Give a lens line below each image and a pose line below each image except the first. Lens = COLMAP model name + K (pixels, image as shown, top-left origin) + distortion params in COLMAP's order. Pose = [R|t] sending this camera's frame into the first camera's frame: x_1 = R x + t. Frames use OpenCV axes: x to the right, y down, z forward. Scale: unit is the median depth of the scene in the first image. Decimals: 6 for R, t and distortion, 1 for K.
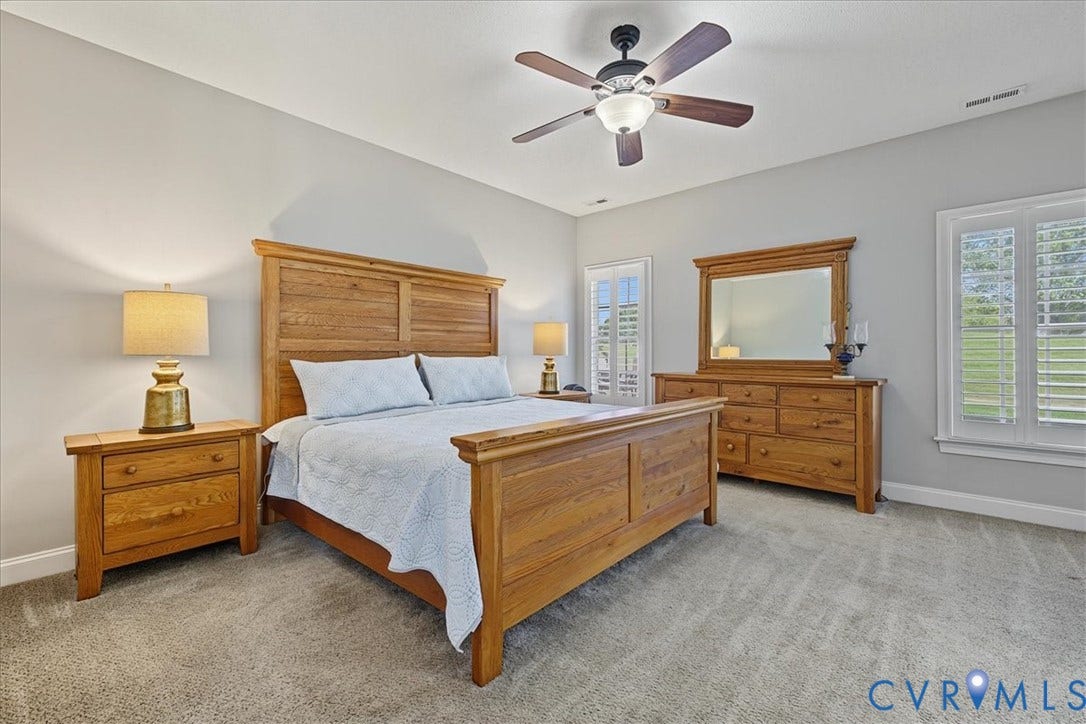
lens RADIAL K [[464.3, 0, 540.7], [0, 464.3, 355.8], [0, 0, 1]] dist [0.004462, 0.000200]
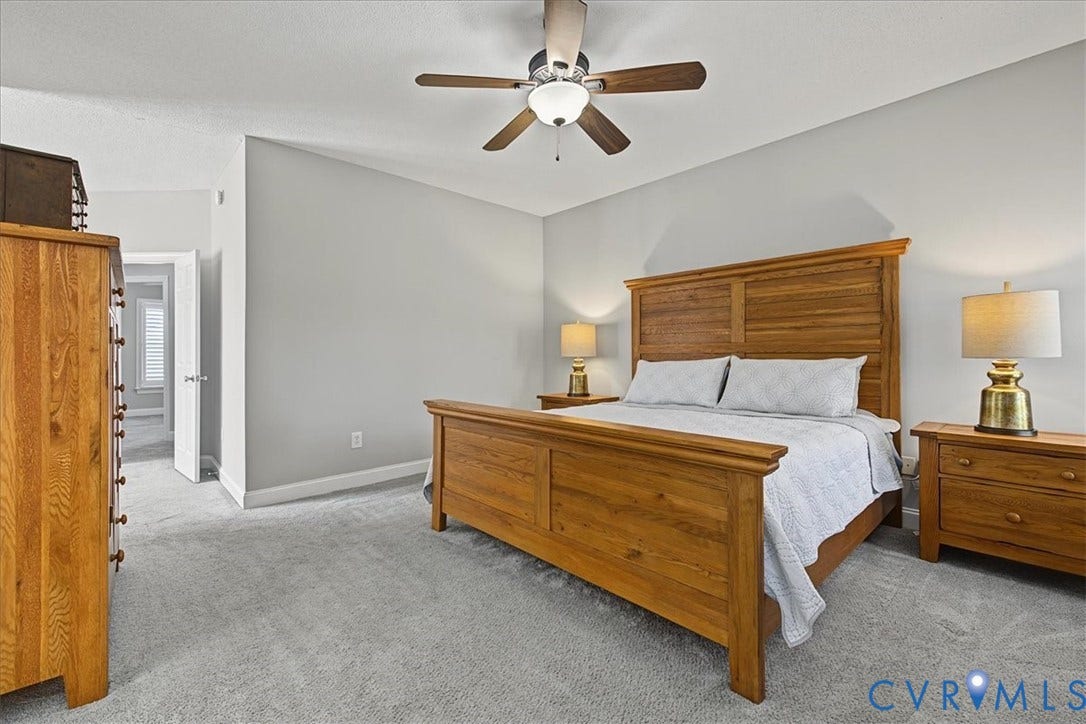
lens RADIAL K [[464.3, 0, 544.2], [0, 464.3, 358.8], [0, 0, 1]] dist [0.004462, 0.000200]
pose [[-0.097028, 0.010188, -0.995230, 0.720495], [0.001589, 0.999948, 0.010082, -0.007431], [0.995280, -0.000603, -0.097039, 0.674865]]
